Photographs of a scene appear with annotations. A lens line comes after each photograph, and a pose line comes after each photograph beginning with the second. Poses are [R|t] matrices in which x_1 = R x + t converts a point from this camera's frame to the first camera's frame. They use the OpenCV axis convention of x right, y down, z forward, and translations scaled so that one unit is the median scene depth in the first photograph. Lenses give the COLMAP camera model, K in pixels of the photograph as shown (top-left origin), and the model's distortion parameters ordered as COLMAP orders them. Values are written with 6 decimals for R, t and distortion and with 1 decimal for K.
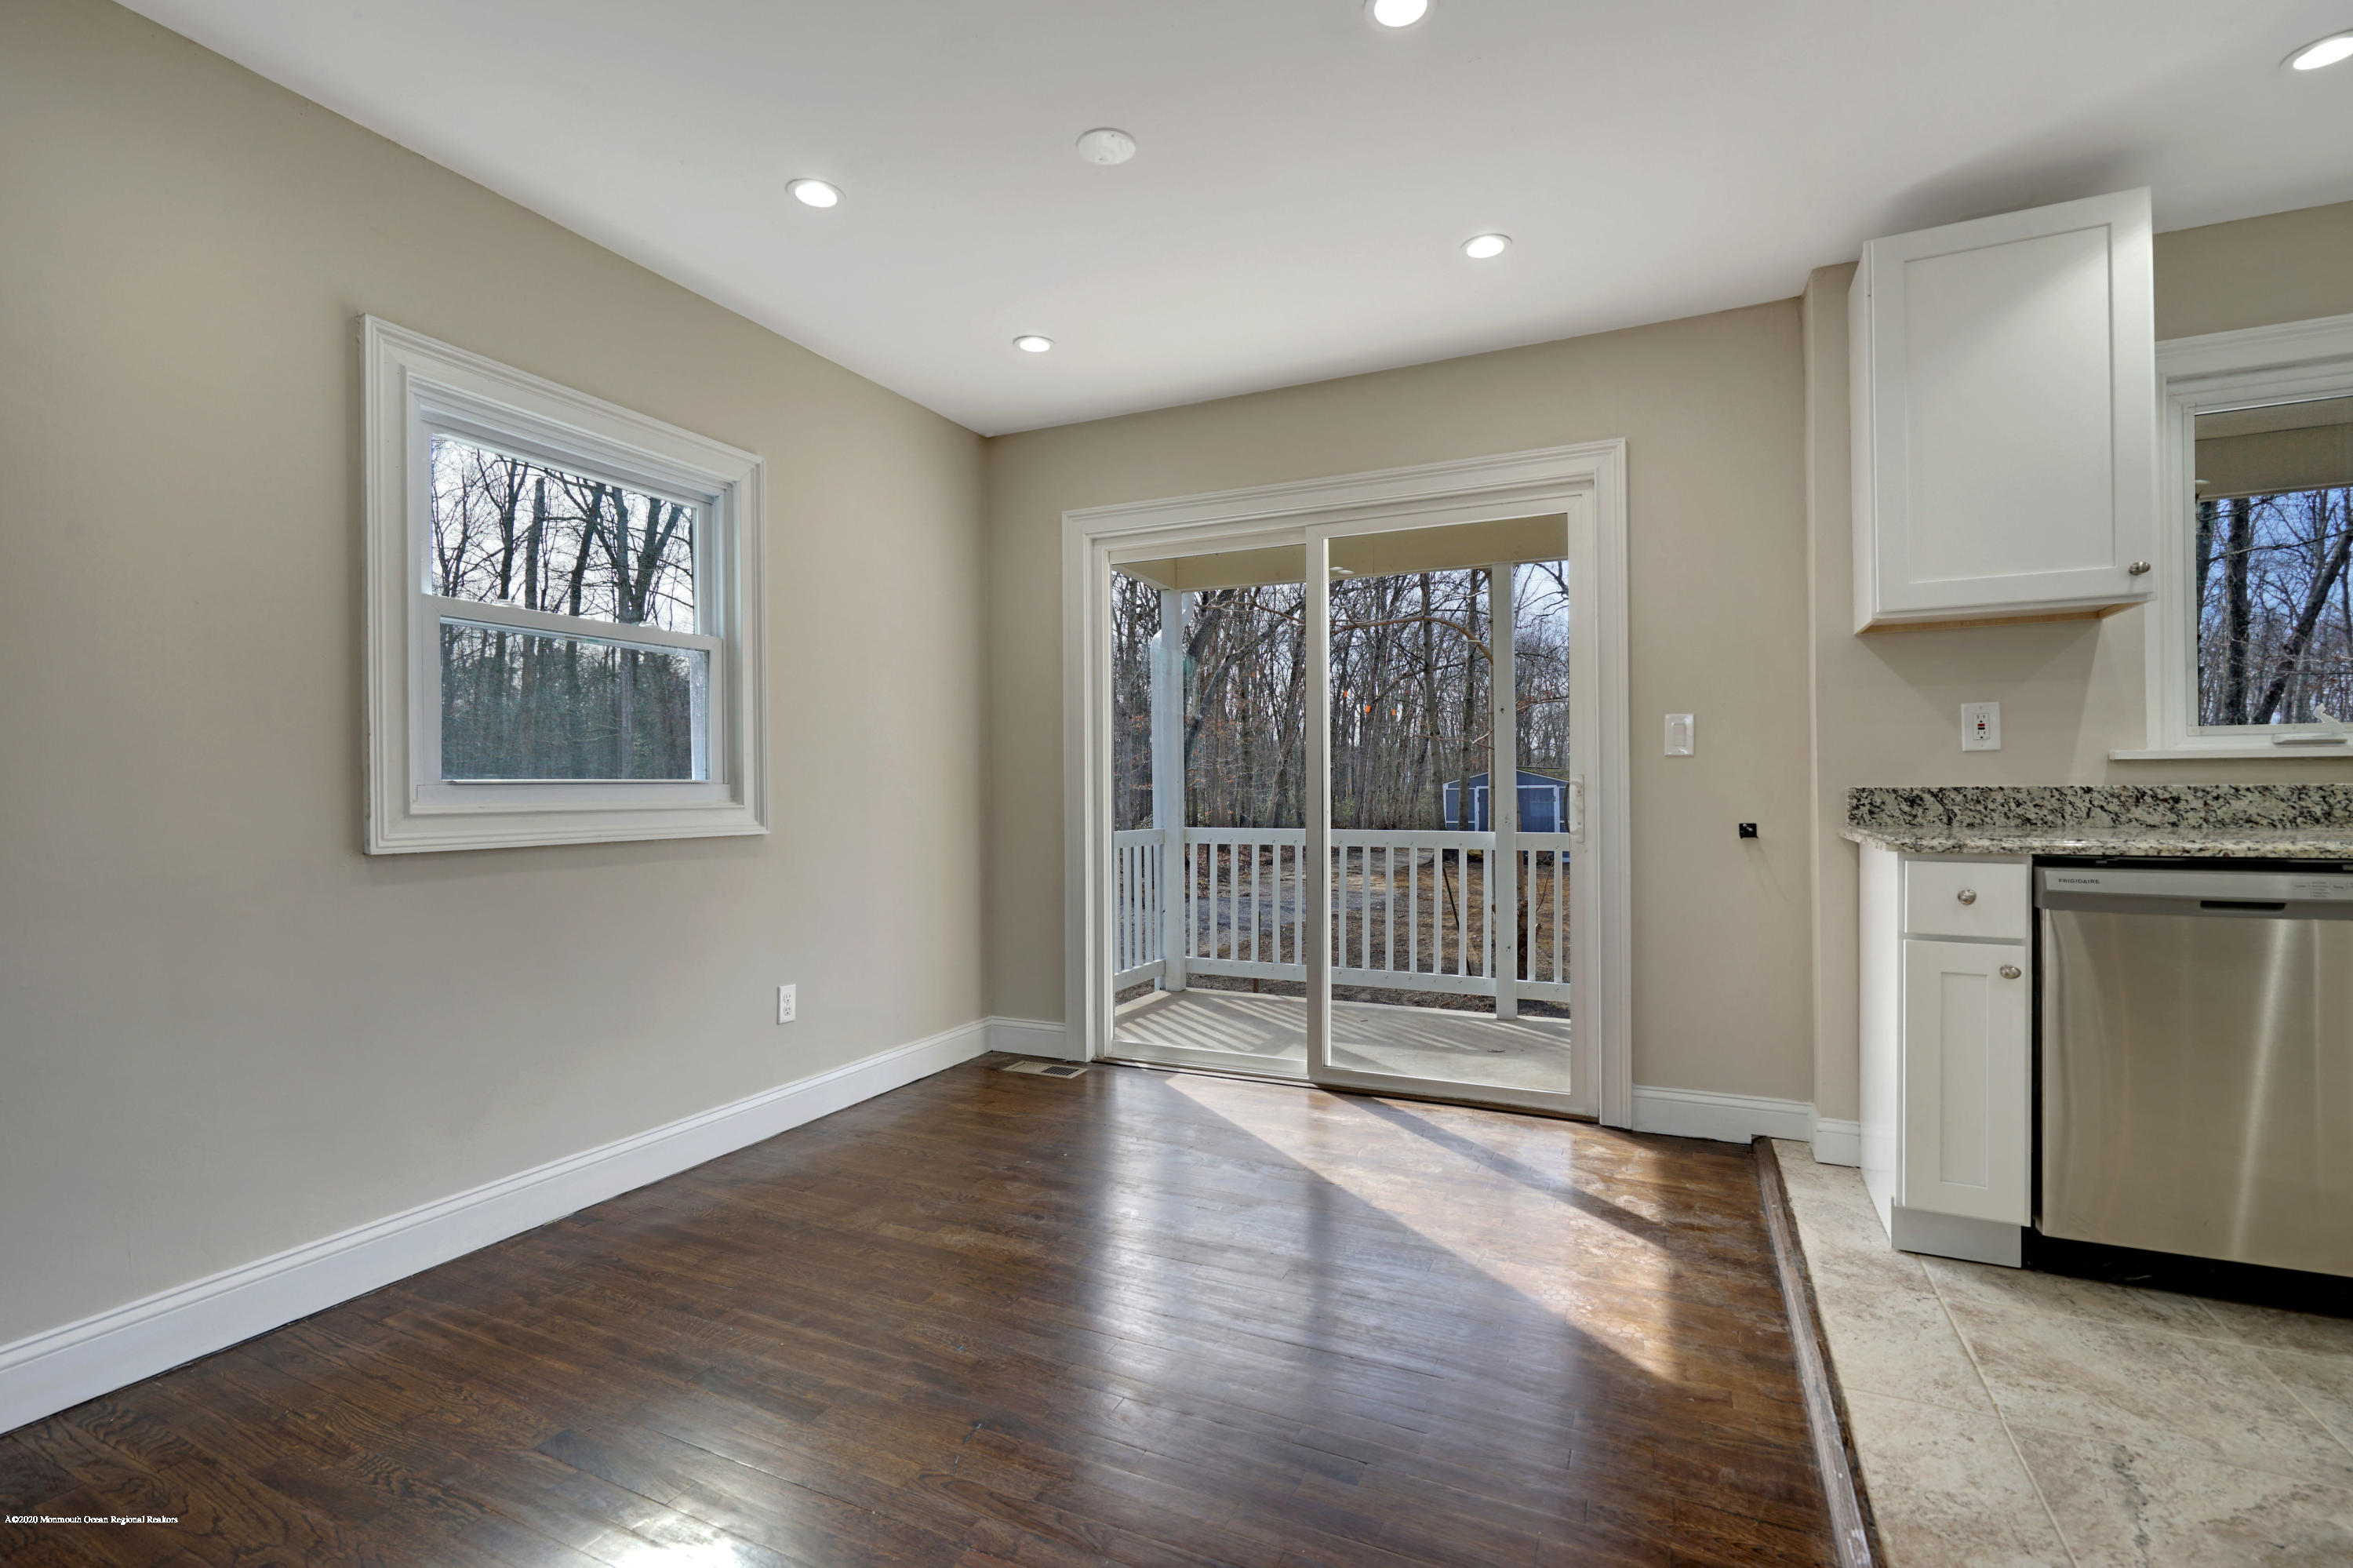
lens RADIAL K [[1060.0, 0, 1175.9], [0, 1060.0, 786.5], [0, 0, 1]] dist [0.000975, 0.000882]
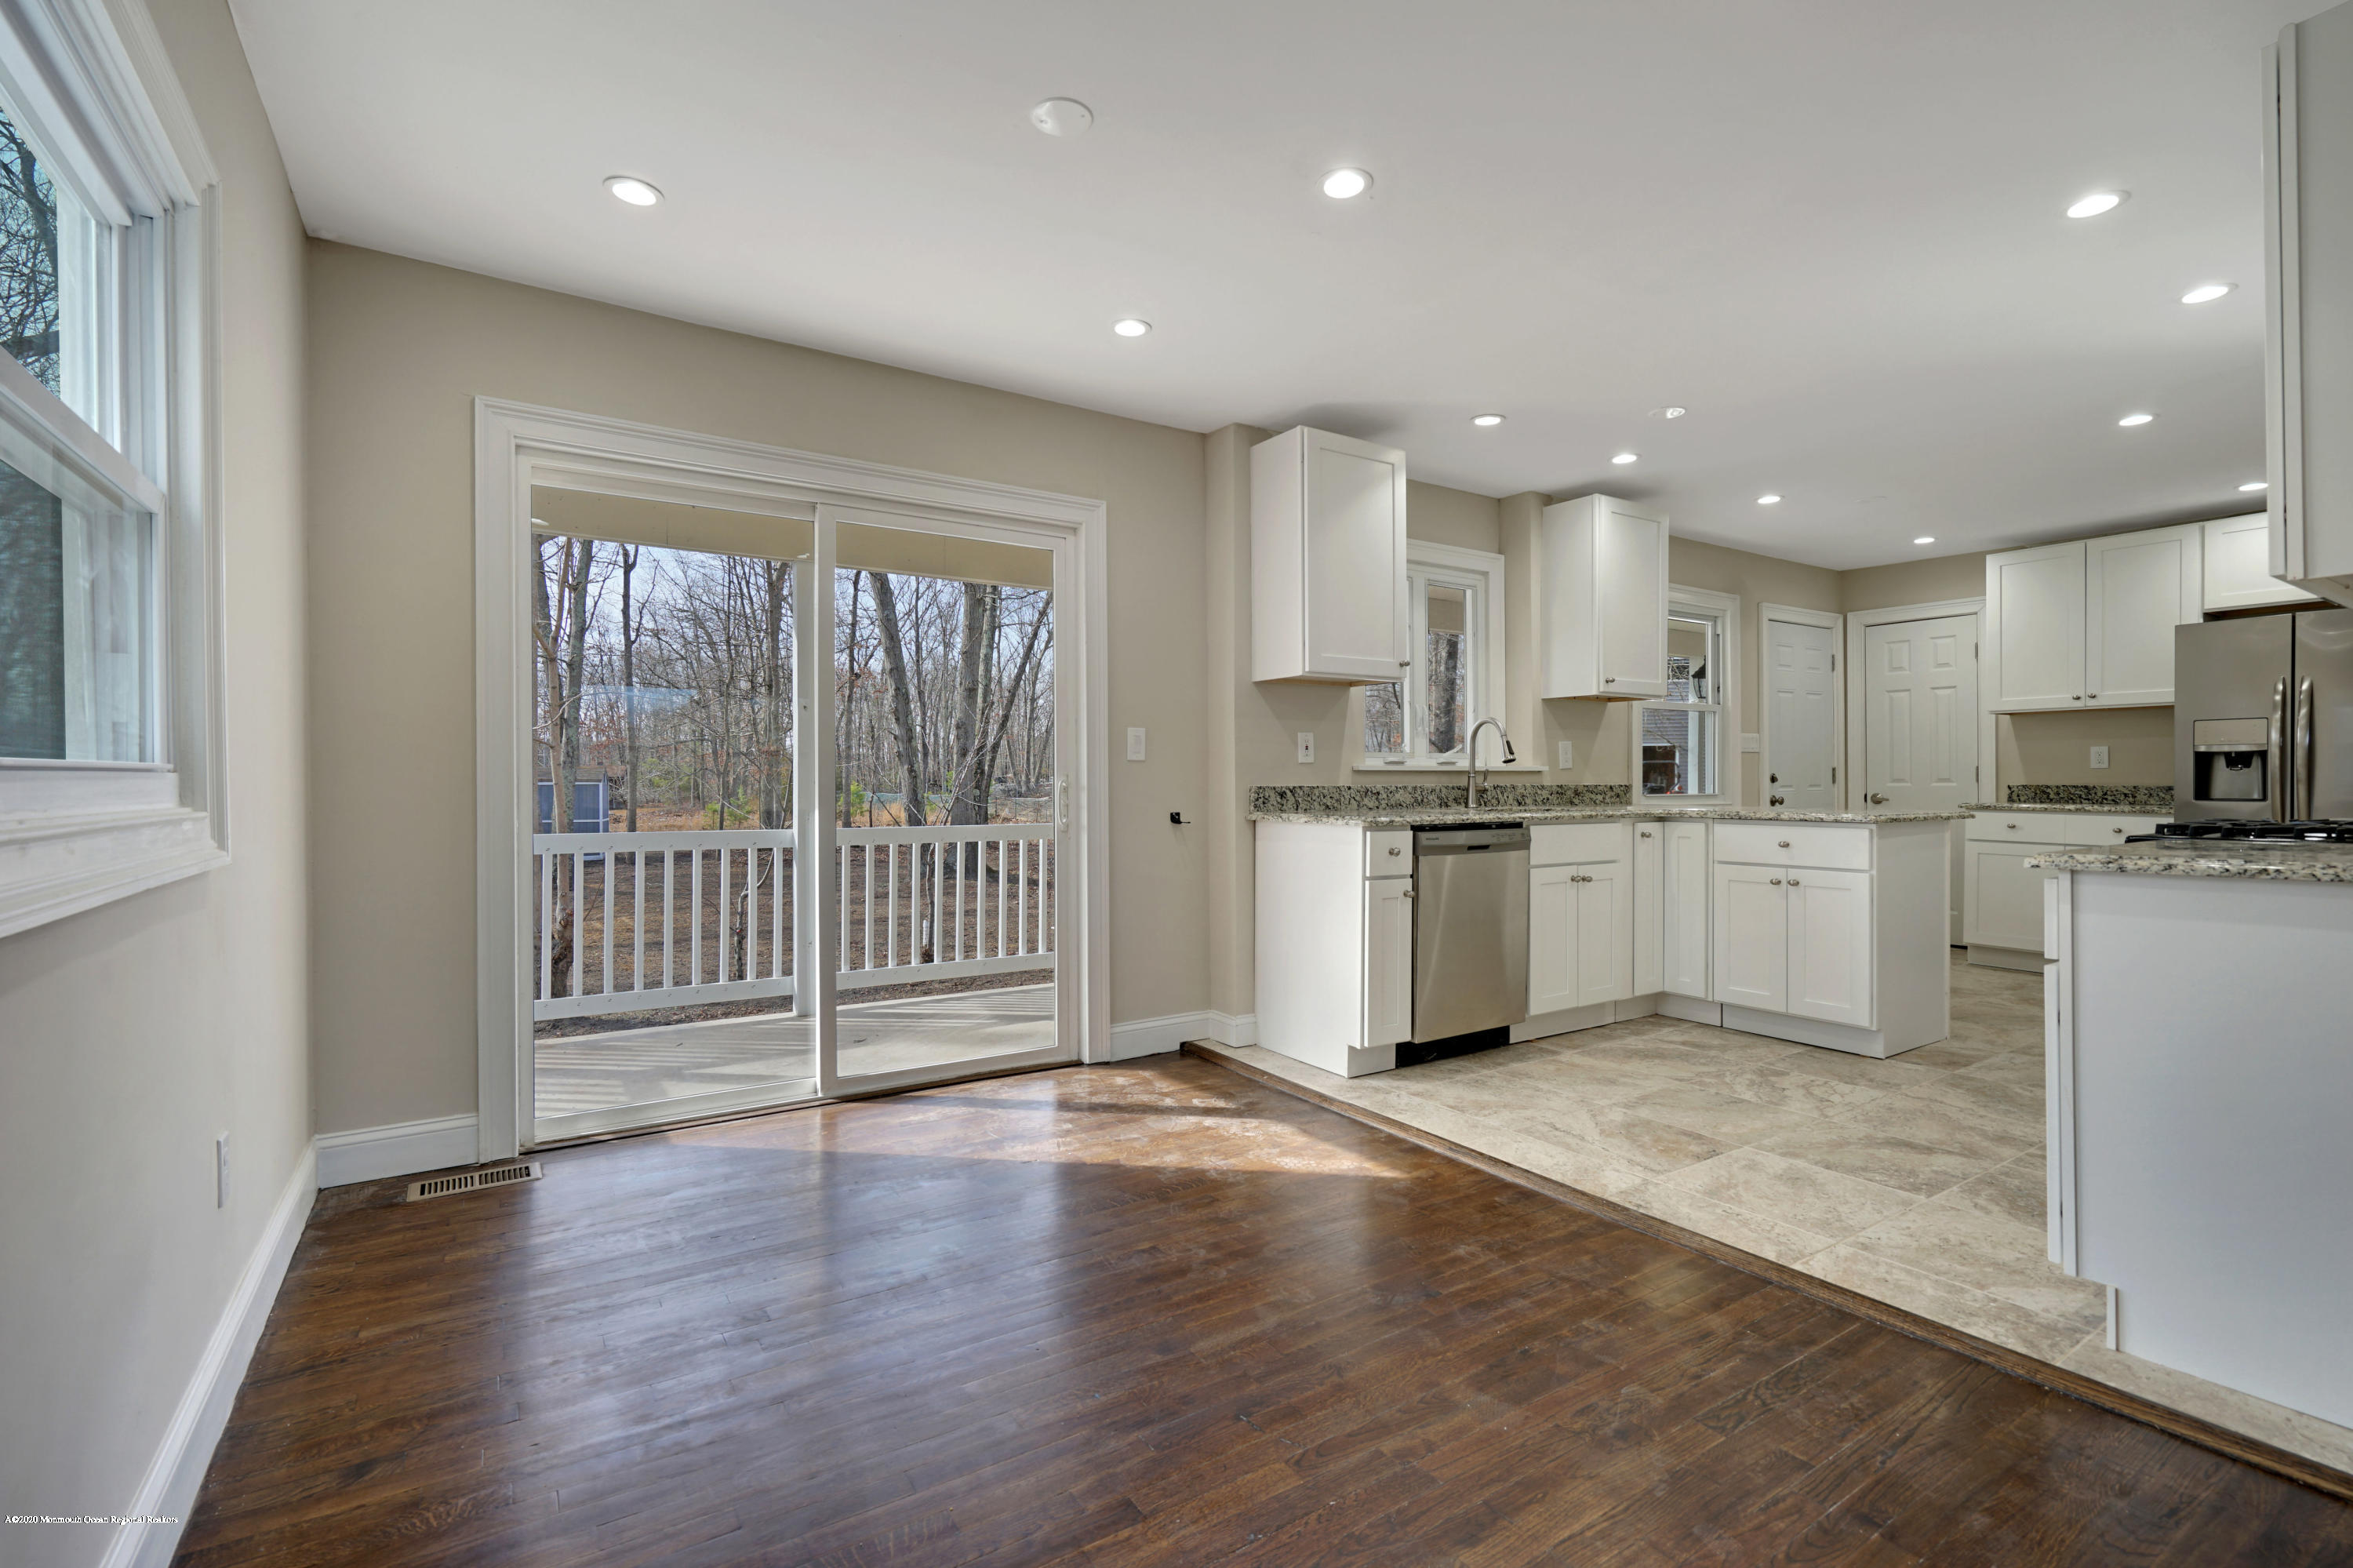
lens RADIAL K [[1058.2, 0, 1164.4], [0, 1058.2, 786.6], [0, 0, 1]] dist [-0.001752, 0.000572]
pose [[0.526313, 0.003214, 0.850285, -0.713657], [-0.004242, 0.999990, -0.001154, 0.004038], [-0.850280, -0.002999, 0.526321, 0.355728]]
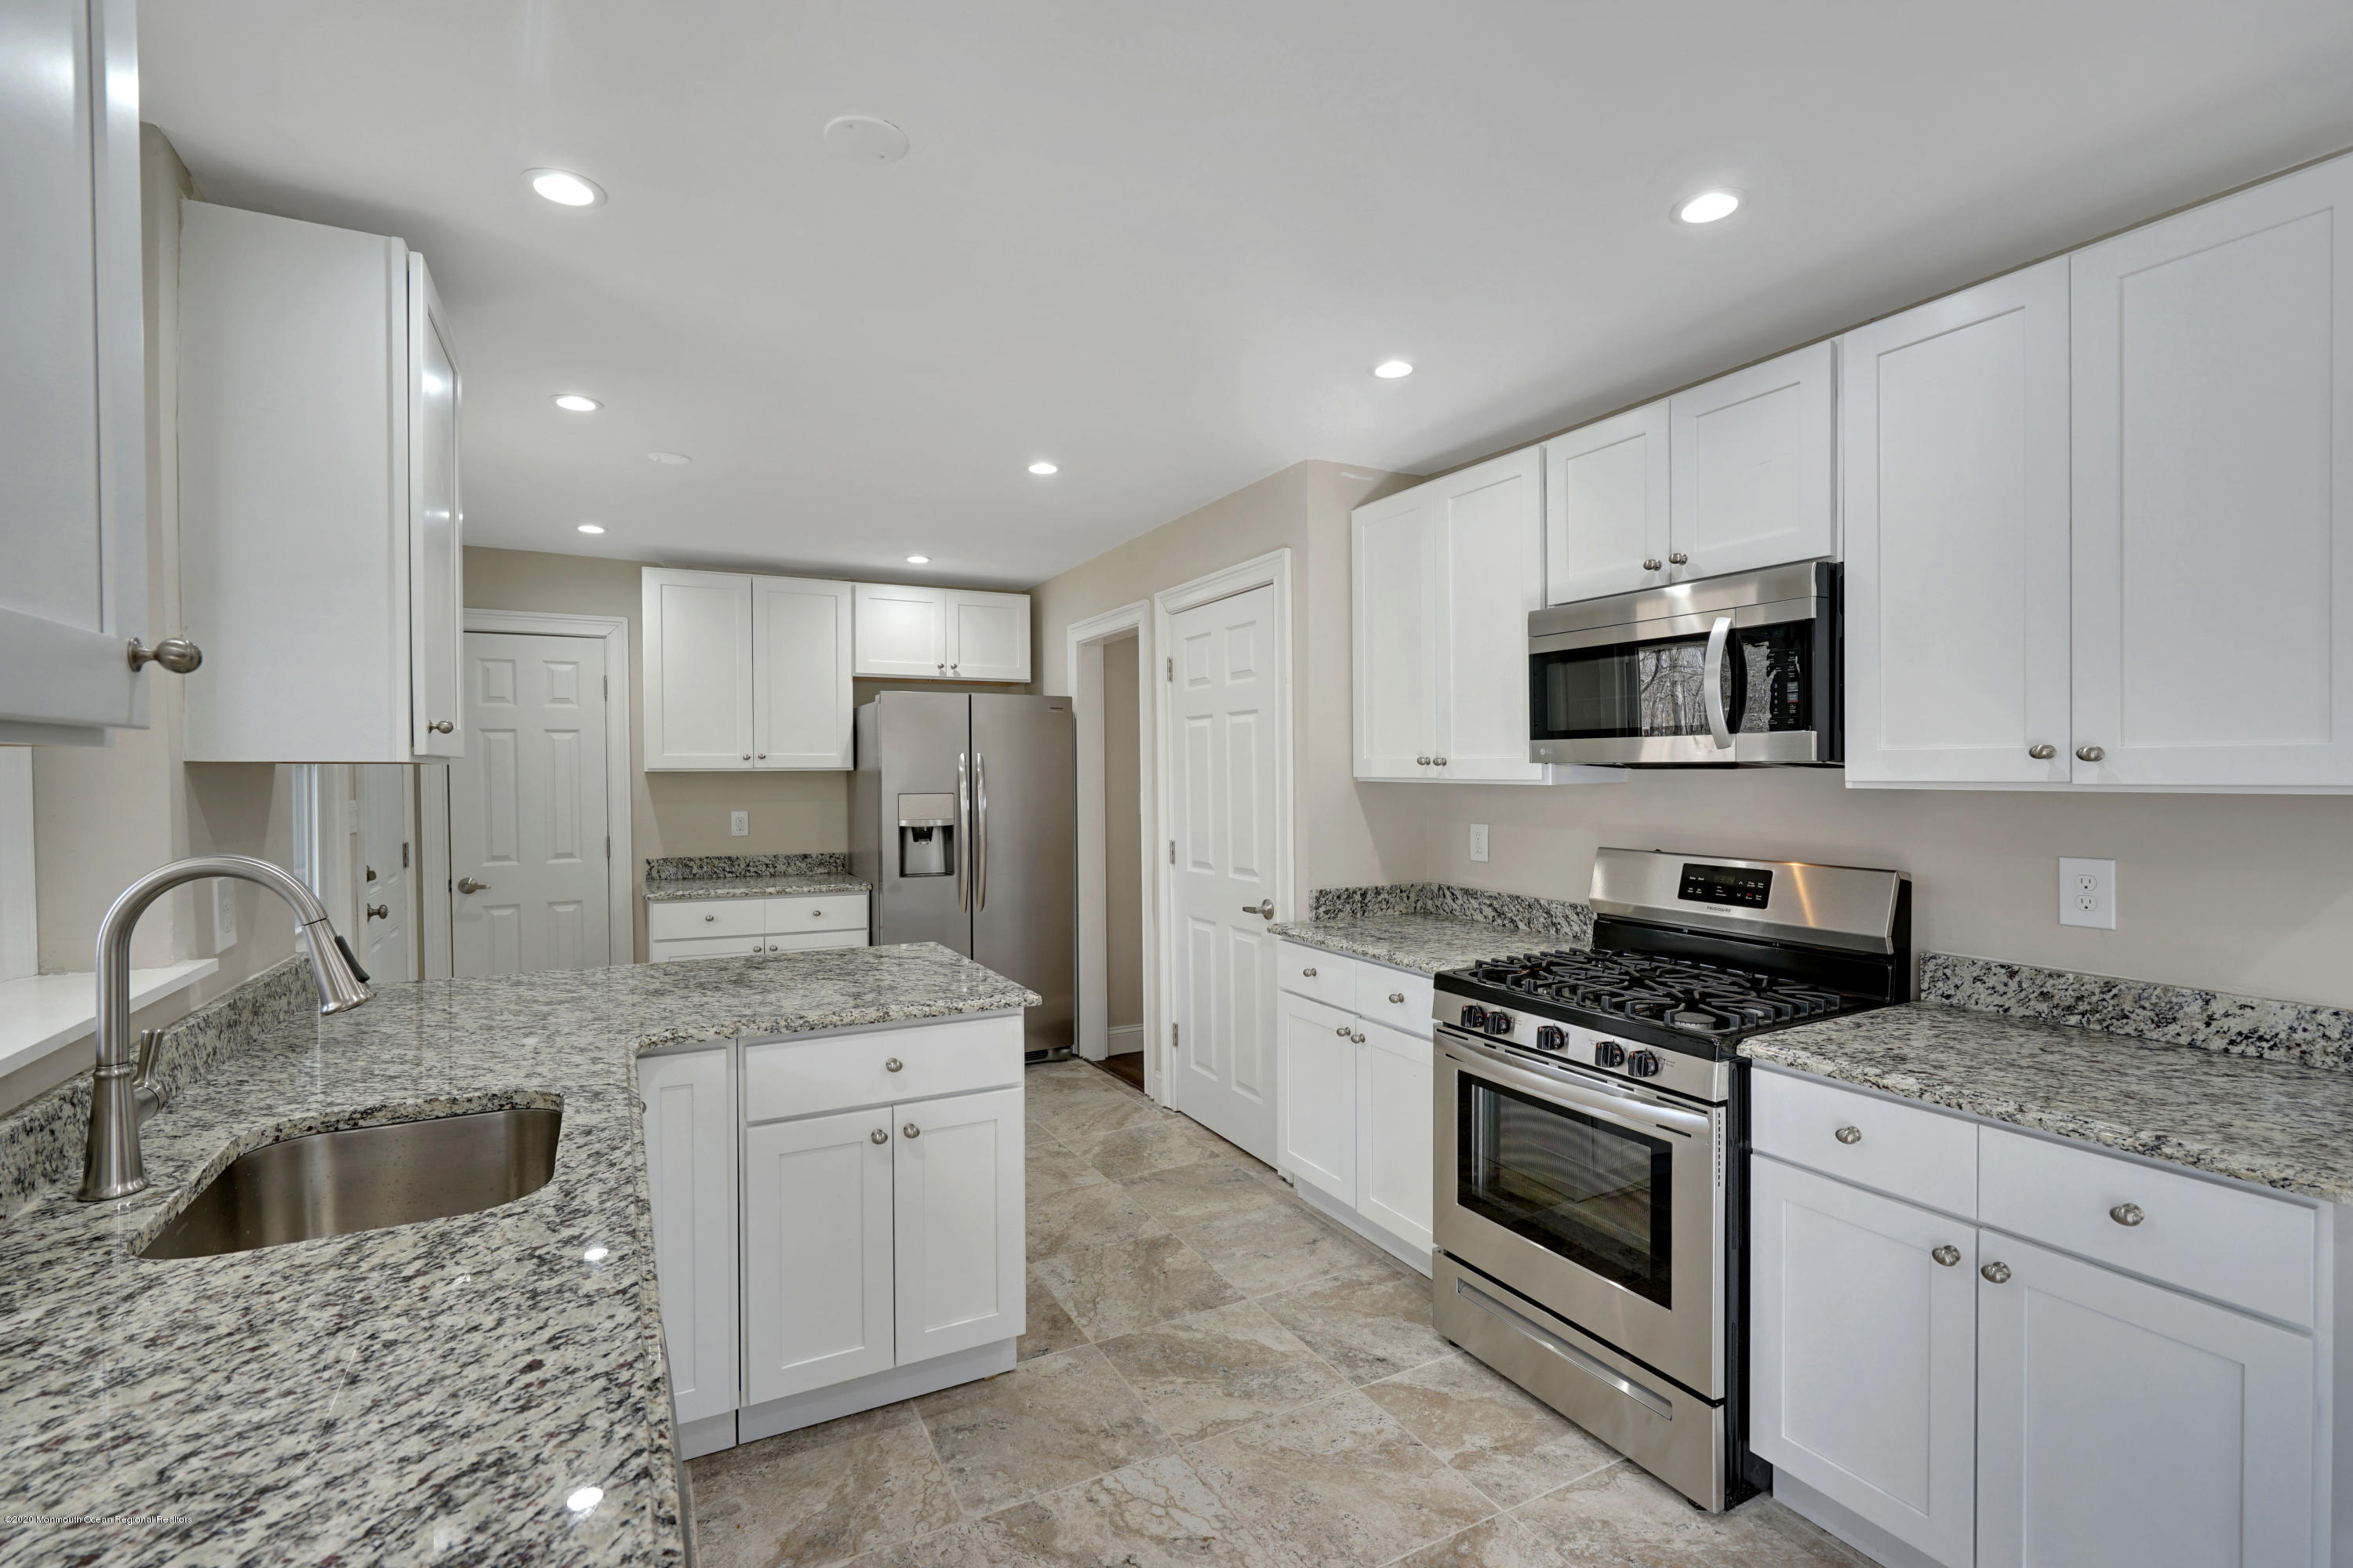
lens RADIAL K [[1058.2, 0, 1164.4], [0, 1058.2, 786.6], [0, 0, 1]] dist [-0.001752, 0.000572]
pose [[-0.798496, 0.003522, 0.601990, 0.403011], [0.010927, 0.999903, 0.008644, -0.144413], [-0.601901, 0.013480, -0.798457, 0.940566]]
